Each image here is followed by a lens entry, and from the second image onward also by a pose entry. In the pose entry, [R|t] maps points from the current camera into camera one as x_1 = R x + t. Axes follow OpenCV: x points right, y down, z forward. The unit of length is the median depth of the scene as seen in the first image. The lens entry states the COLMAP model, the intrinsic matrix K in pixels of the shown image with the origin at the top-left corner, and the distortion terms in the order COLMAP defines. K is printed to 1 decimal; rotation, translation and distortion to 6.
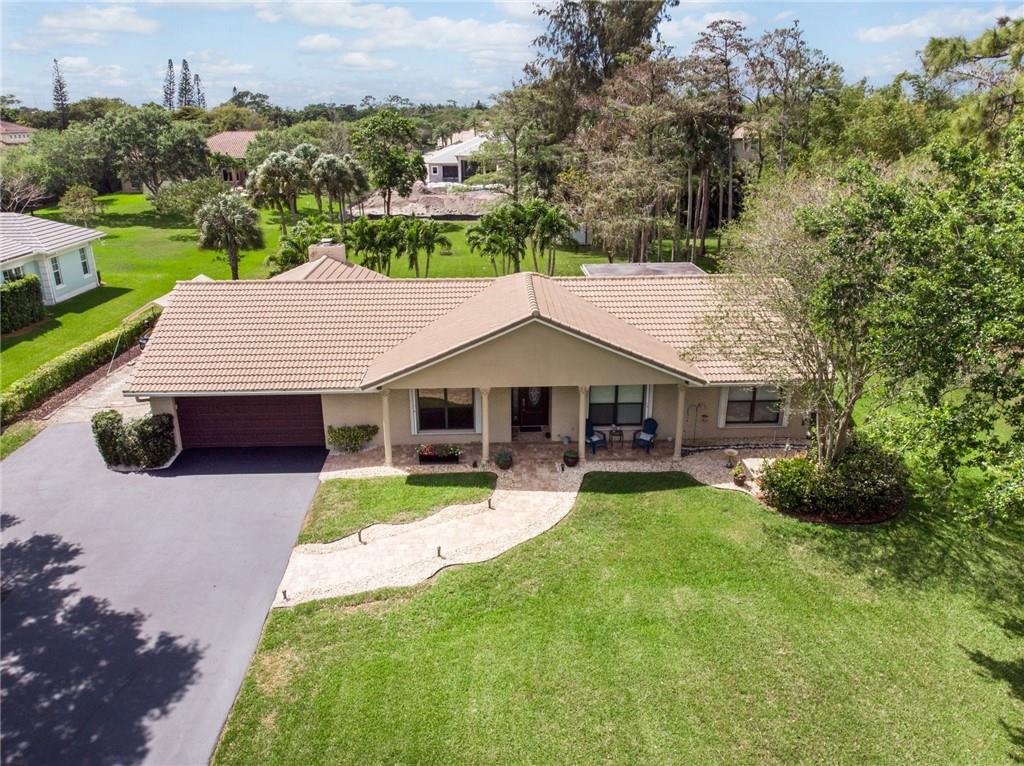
lens RADIAL K [[757.1, 0, 517.0], [0, 757.1, 366.3], [0, 0, 1]] dist [-0.011709, 0.041796]
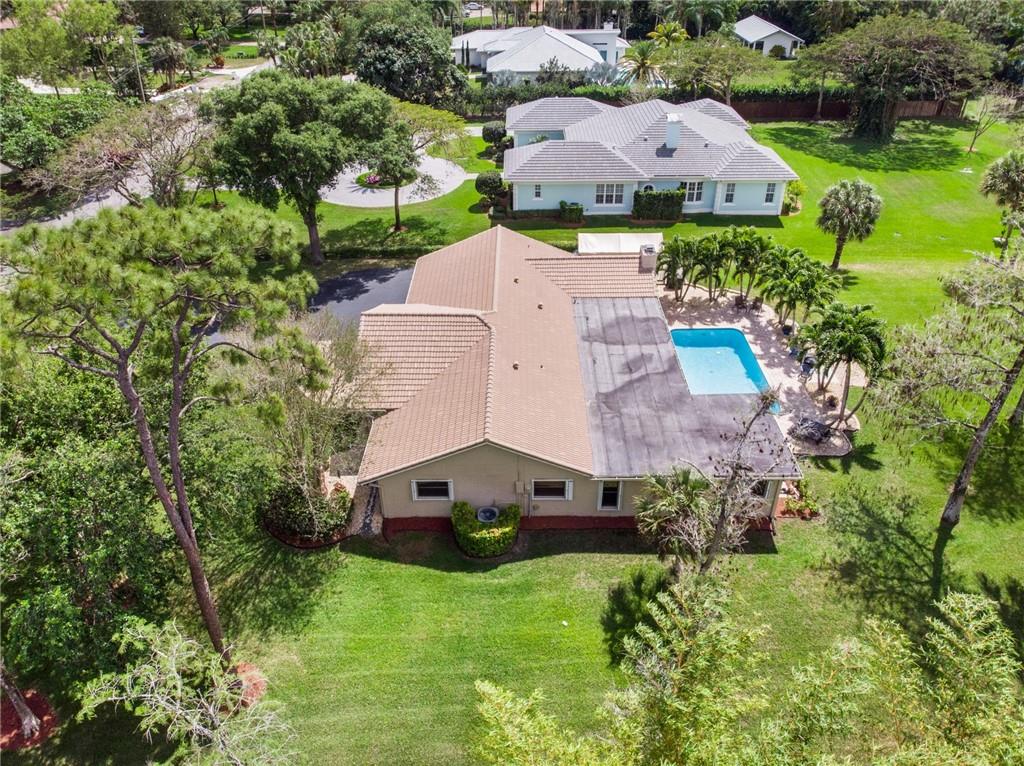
lens RADIAL K [[749.5, 0, 517.5], [0, 749.5, 385.3], [0, 0, 1]] dist [-0.000821, -0.002840]
pose [[-0.045114, 0.555510, -0.830285, 1.467441], [-0.305286, 0.783704, 0.540932, -0.946072], [0.951191, 0.277878, 0.134233, 1.117597]]
